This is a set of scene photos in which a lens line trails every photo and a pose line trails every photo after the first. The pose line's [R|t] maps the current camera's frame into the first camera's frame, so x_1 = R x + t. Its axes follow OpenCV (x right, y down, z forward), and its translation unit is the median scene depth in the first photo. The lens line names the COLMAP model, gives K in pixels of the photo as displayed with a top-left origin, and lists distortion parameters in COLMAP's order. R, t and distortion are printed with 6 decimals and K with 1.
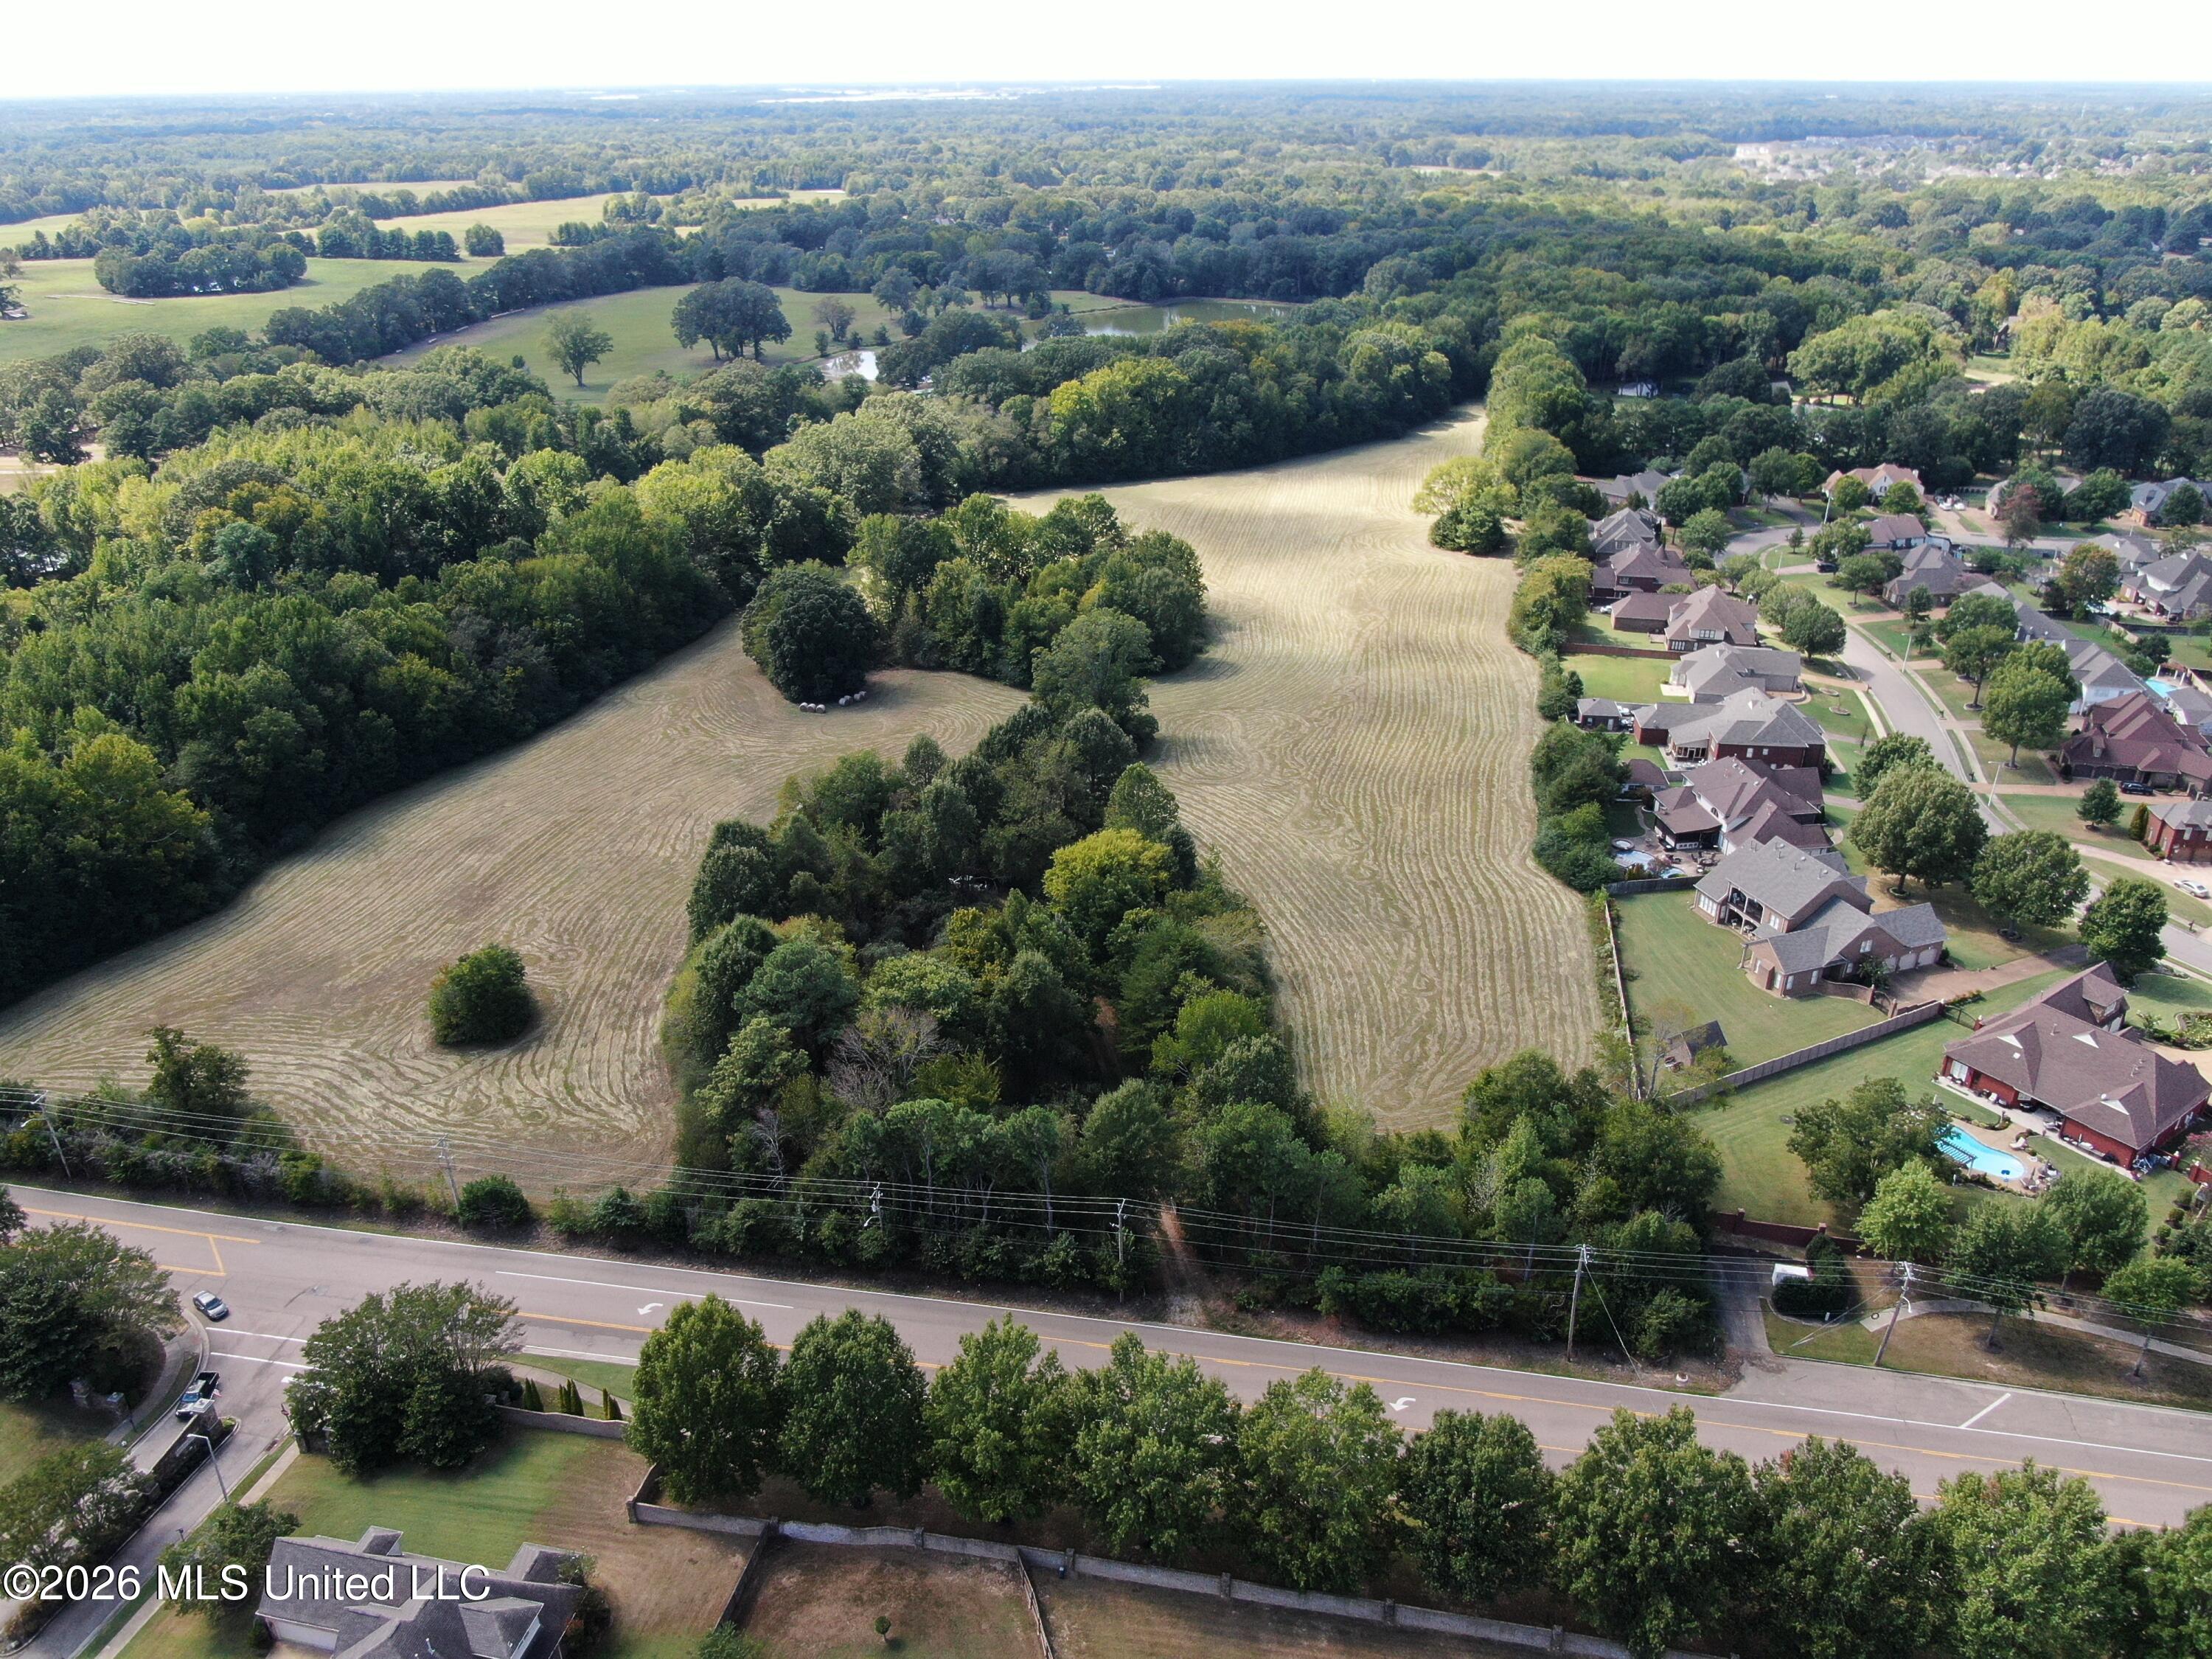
lens RADIAL K [[1597.0, 0, 1111.1], [0, 1597.0, 843.2], [0, 0, 1]] dist [-0.021049, 0.009856]
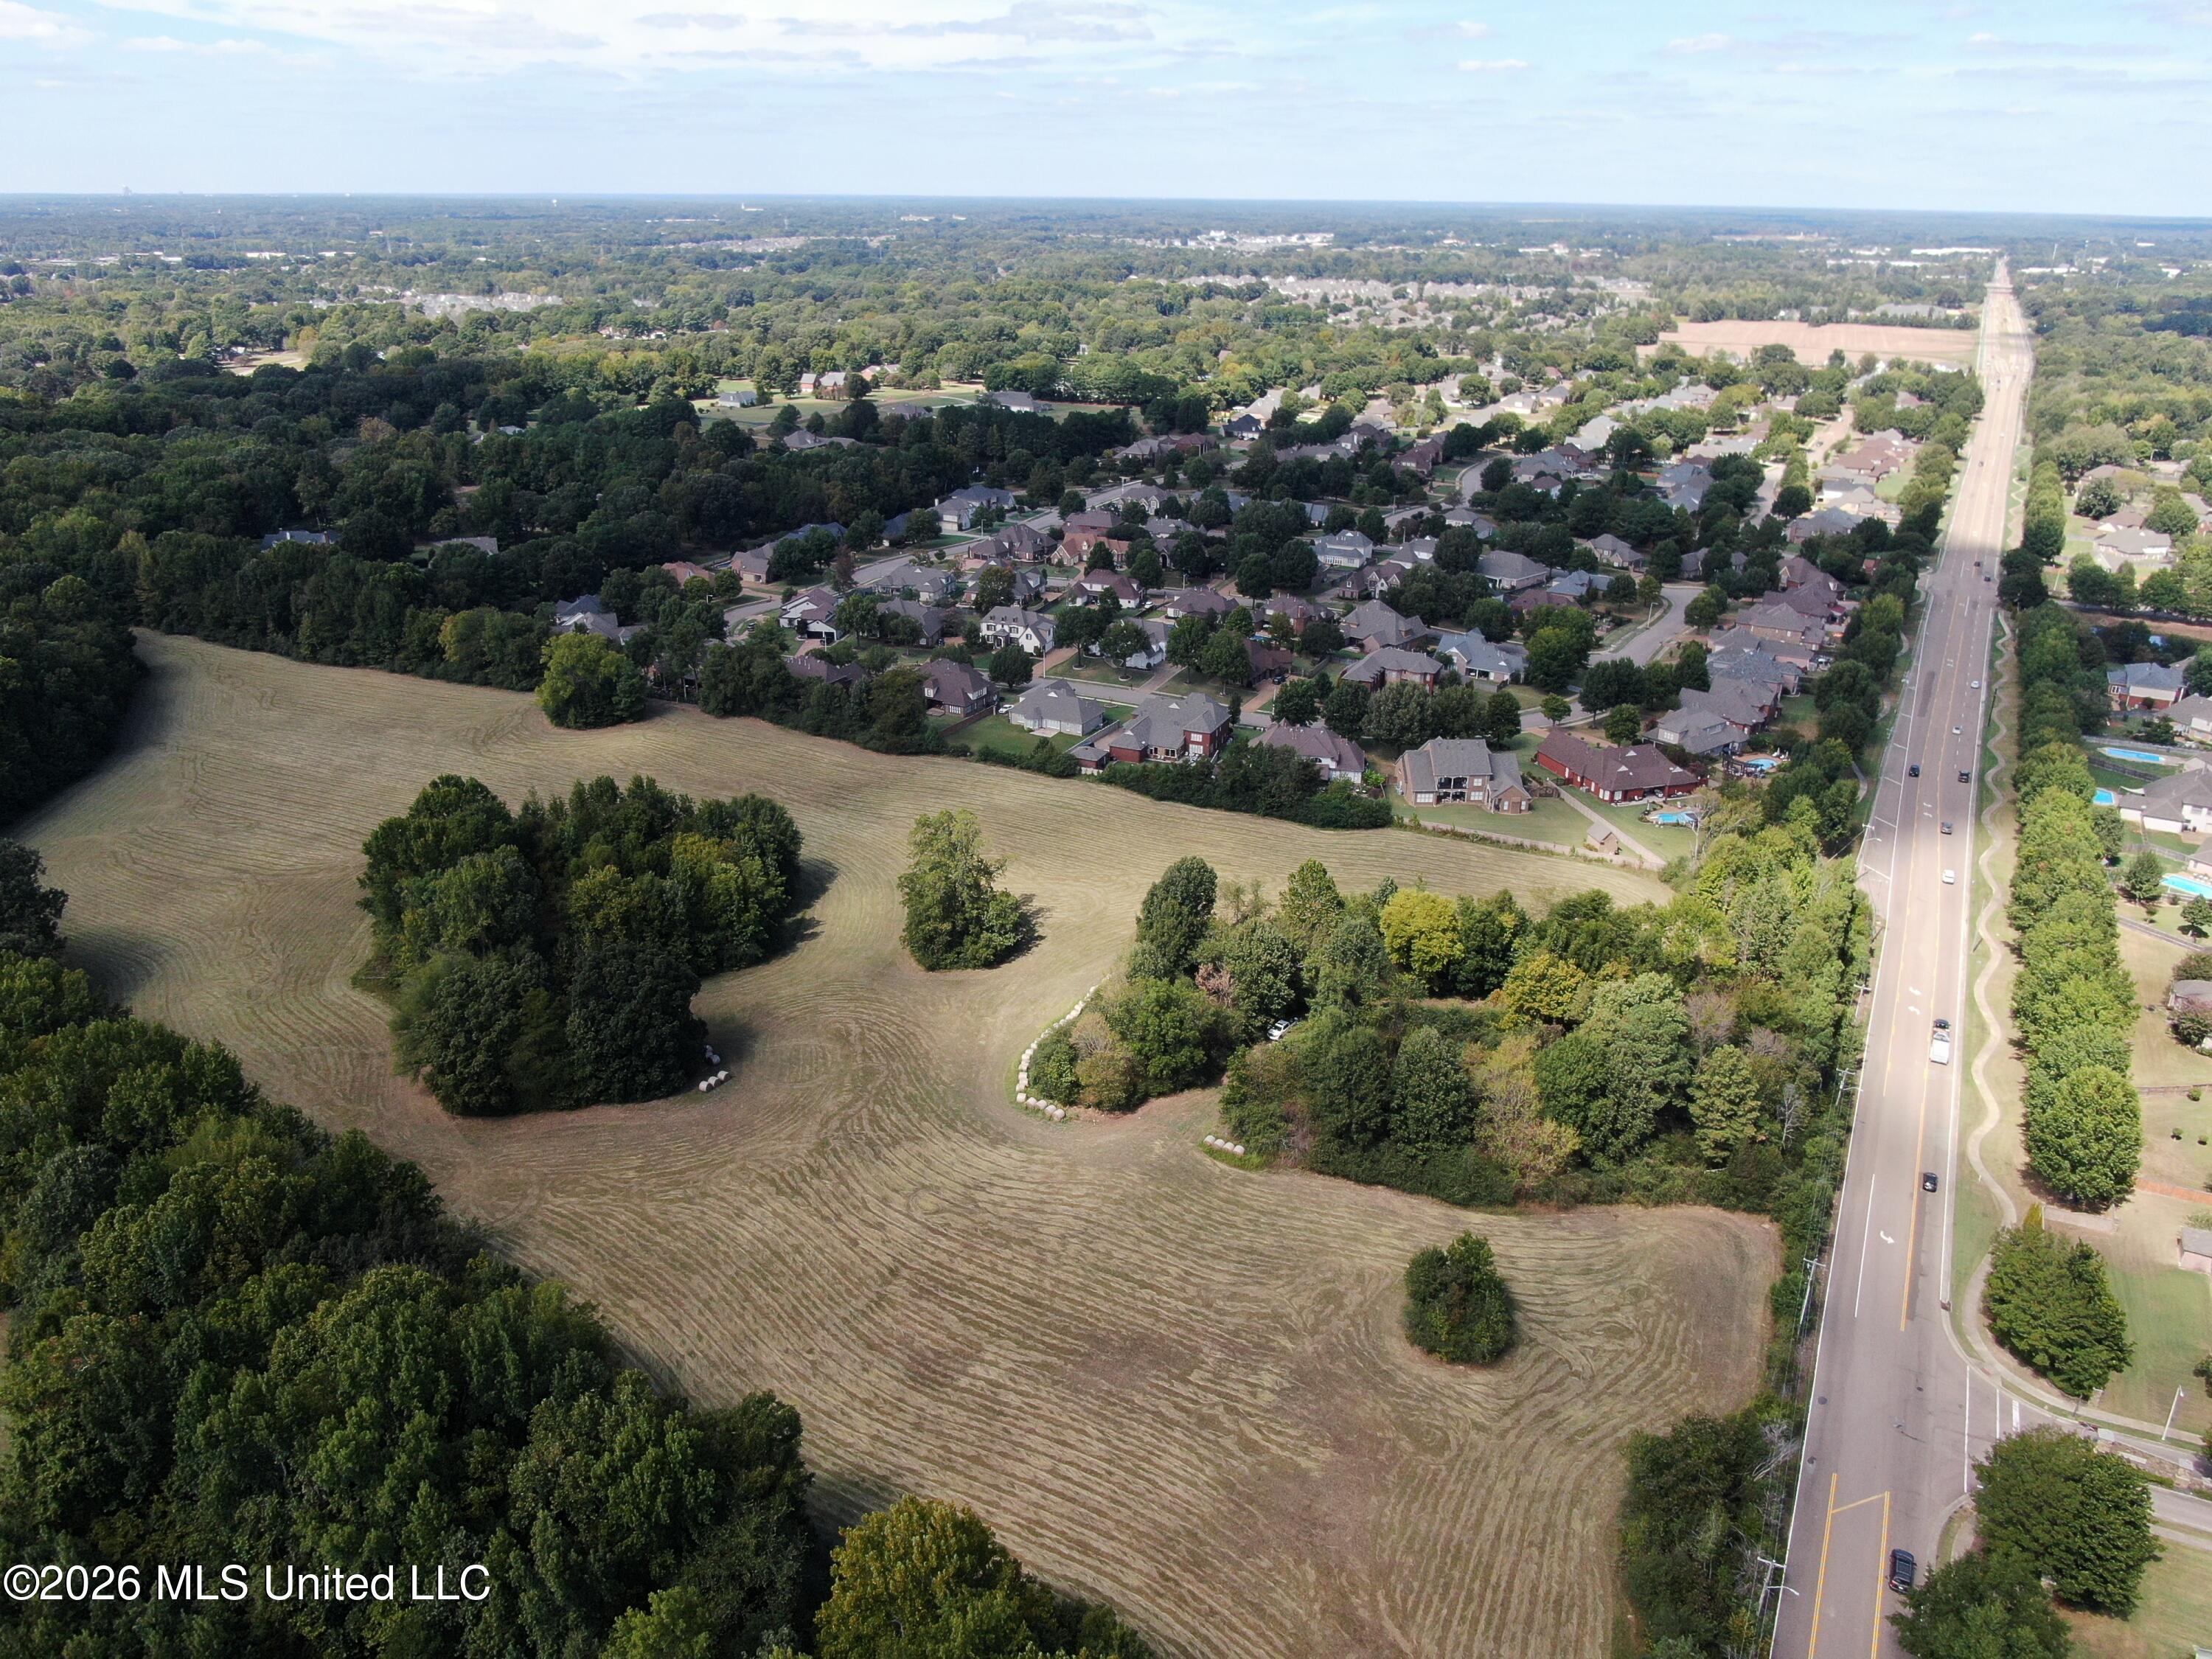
lens RADIAL K [[1597.0, 0, 1102.2], [0, 1597.0, 838.3], [0, 0, 1]] dist [-0.021049, 0.009856]
pose [[0.281873, -0.357490, 0.890364, -0.707069], [0.410884, 0.883568, 0.224683, -0.258784], [-0.867019, 0.302504, 0.395941, 0.442221]]
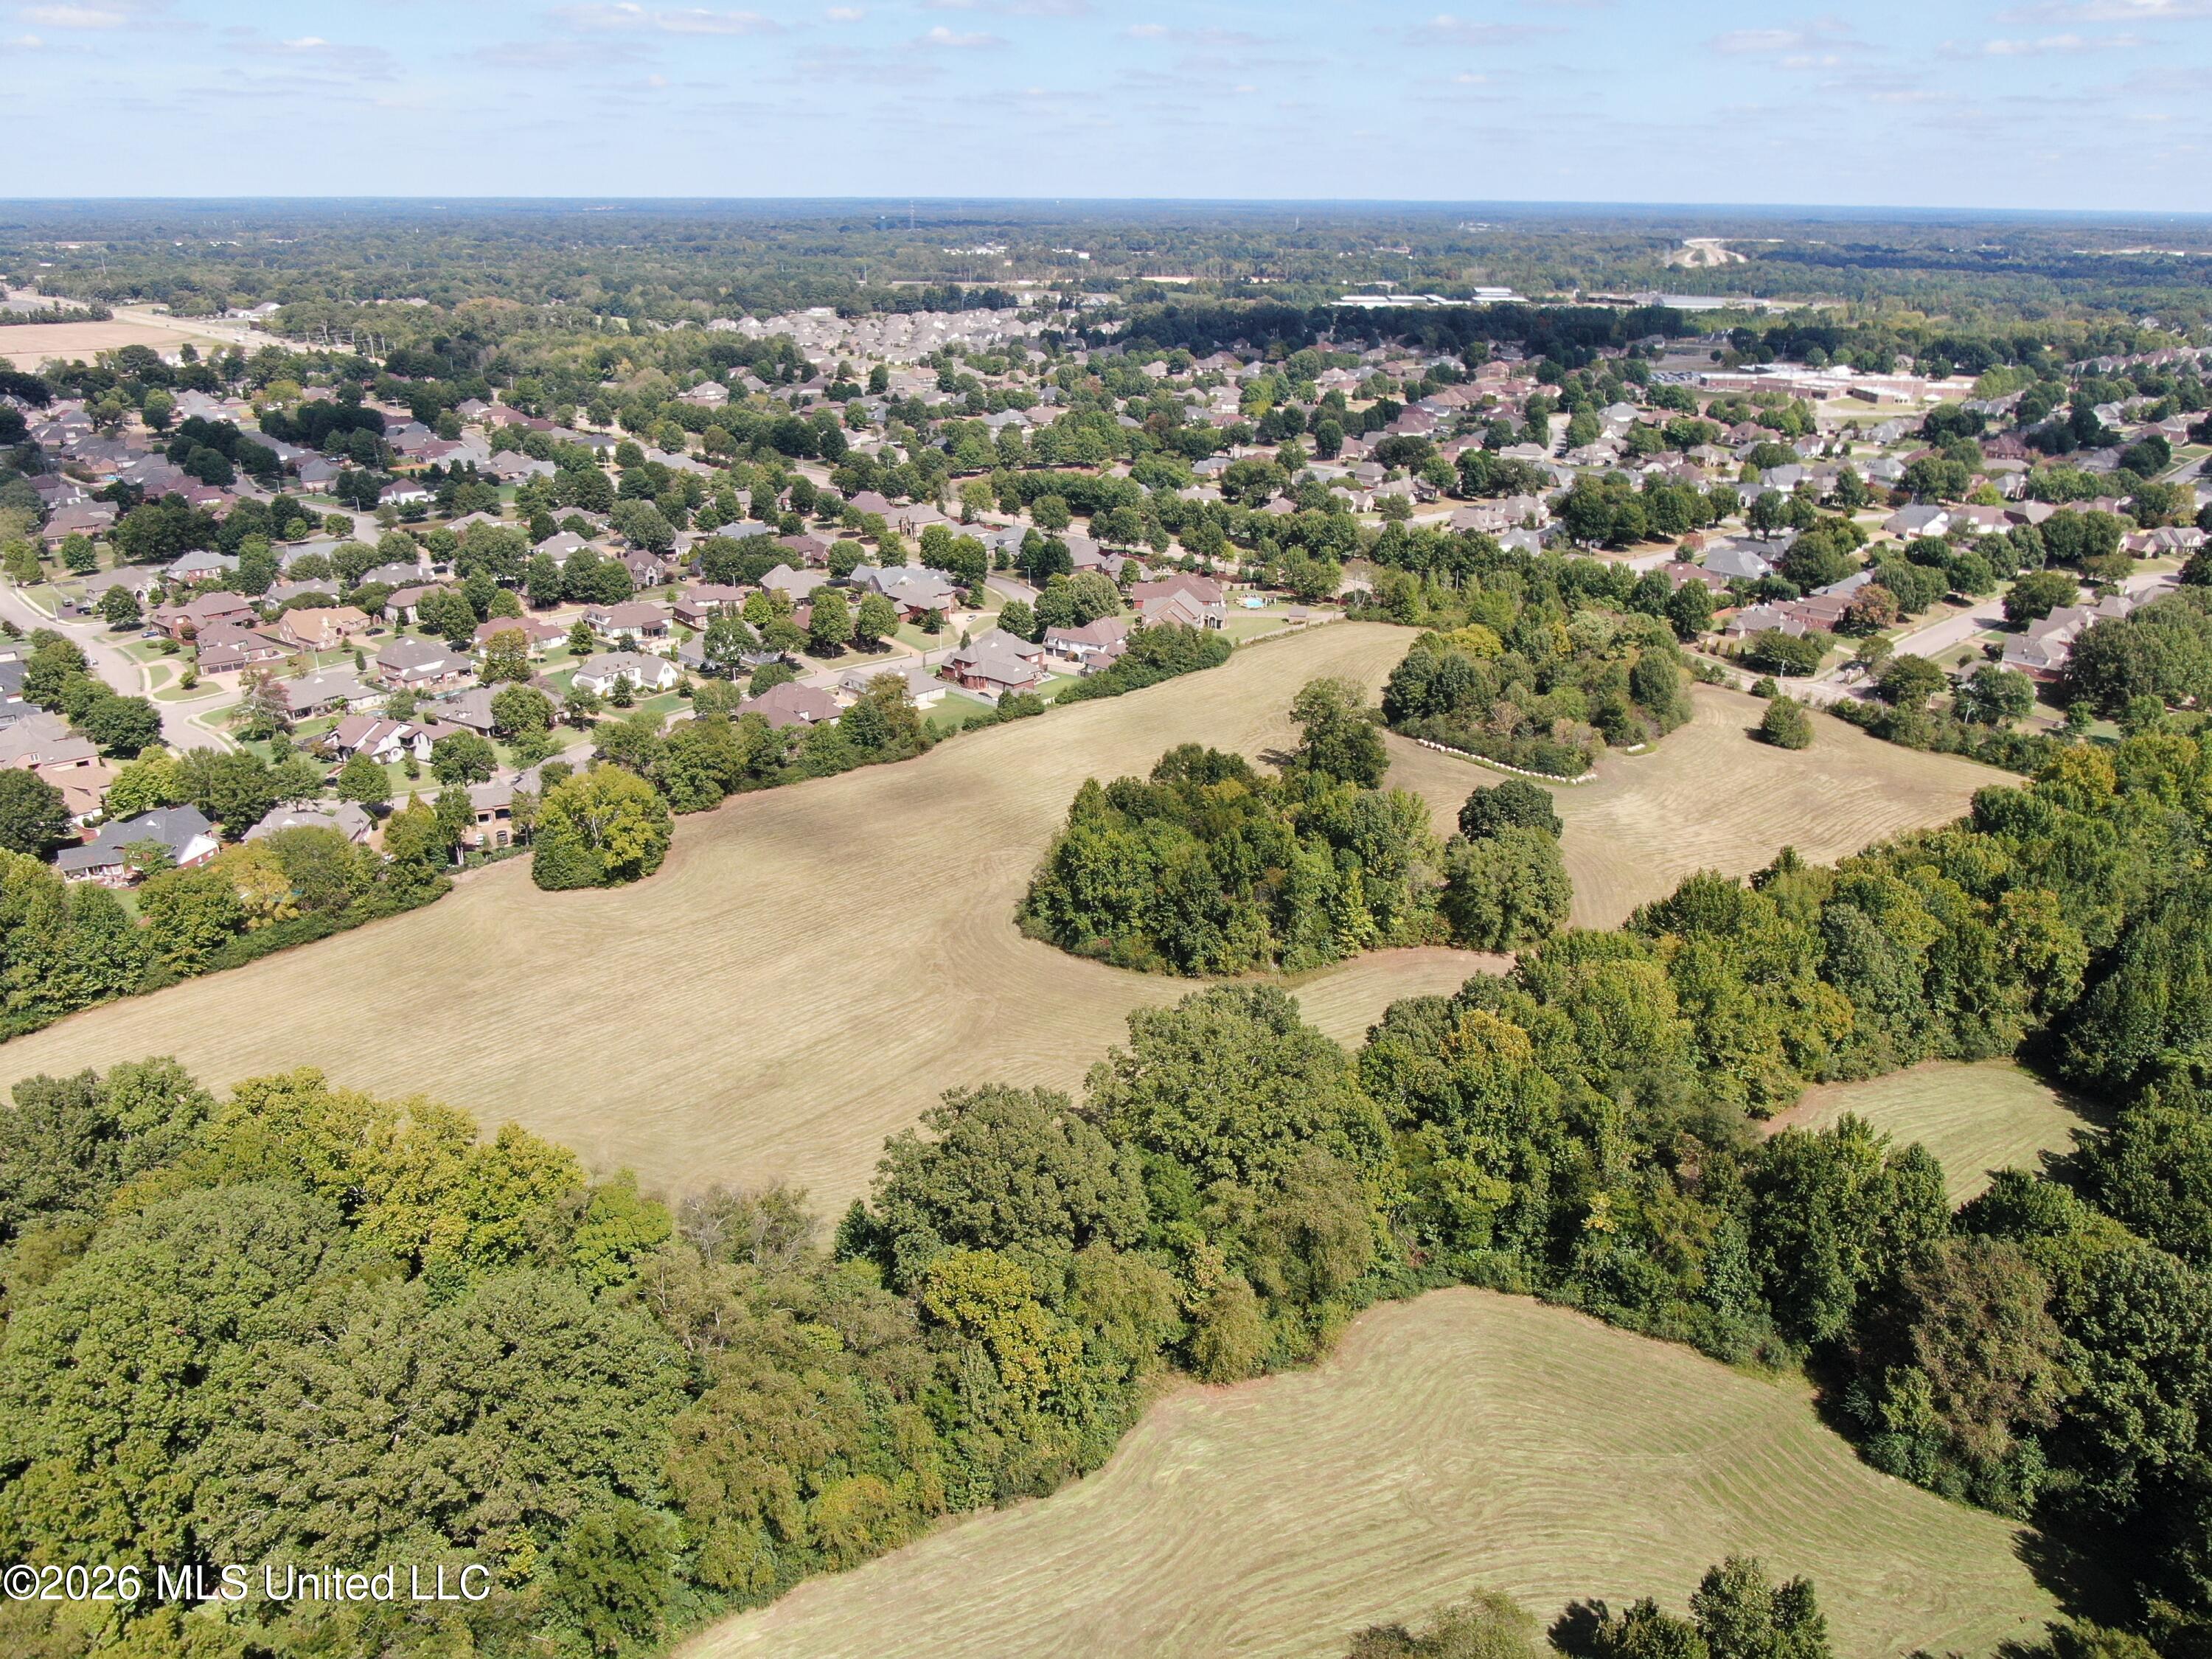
lens RADIAL K [[1597.0, 0, 1103.3], [0, 1597.0, 822.2], [0, 0, 1]] dist [-0.021049, 0.009856]
pose [[-0.810057, -0.217691, 0.544443, -0.485762], [0.255667, 0.704478, 0.662077, -0.805132], [-0.527675, 0.675516, -0.515011, 1.527116]]
